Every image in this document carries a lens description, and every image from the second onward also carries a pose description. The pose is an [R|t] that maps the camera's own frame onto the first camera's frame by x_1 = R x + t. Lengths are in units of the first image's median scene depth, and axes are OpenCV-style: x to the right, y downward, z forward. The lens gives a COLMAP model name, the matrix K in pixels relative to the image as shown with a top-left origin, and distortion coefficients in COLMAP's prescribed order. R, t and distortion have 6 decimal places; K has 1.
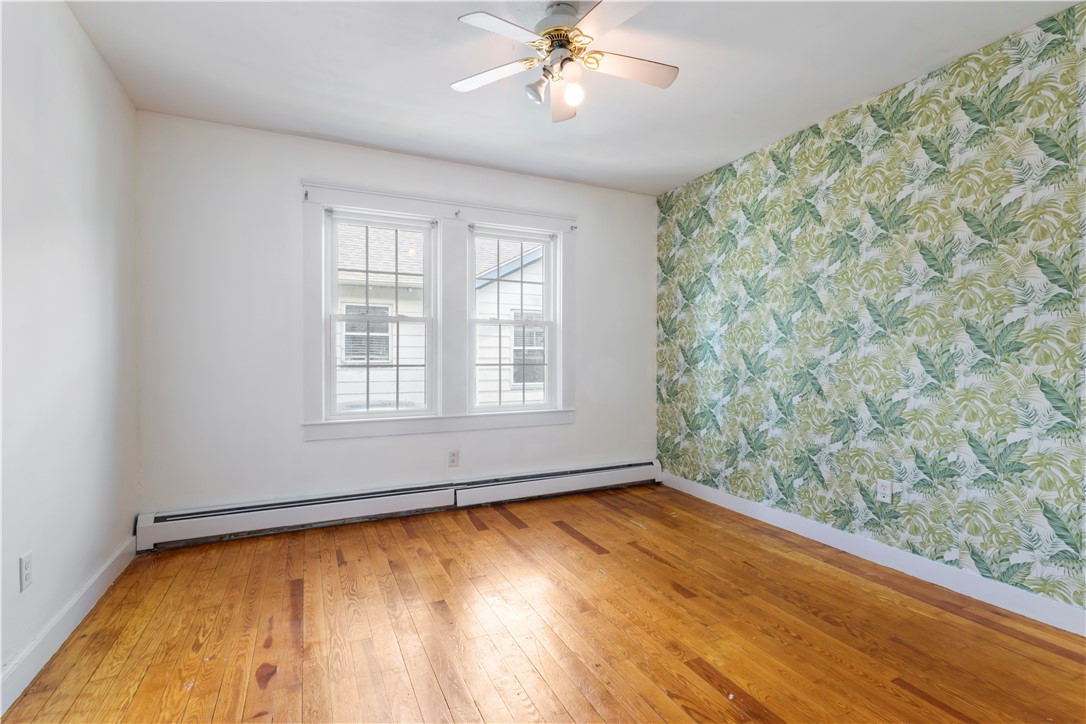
lens RADIAL K [[502.8, 0, 544.2], [0, 502.8, 355.4], [0, 0, 1]] dist [0.001007, 0.000429]
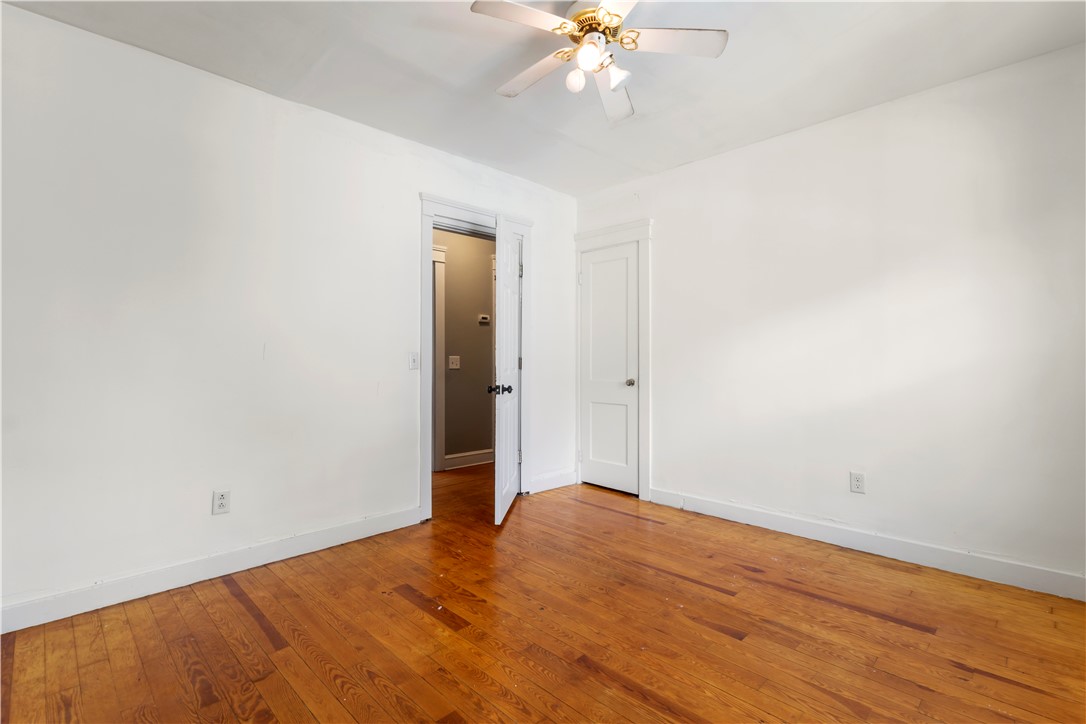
lens RADIAL K [[502.8, 0, 544.2], [0, 502.8, 355.4], [0, 0, 1]] dist [0.001007, 0.000429]
pose [[-0.942683, -0.002971, -0.333675, 0.459361], [0.000478, 0.999947, -0.010254, 0.014297], [0.333688, -0.009826, -0.942632, 1.944279]]
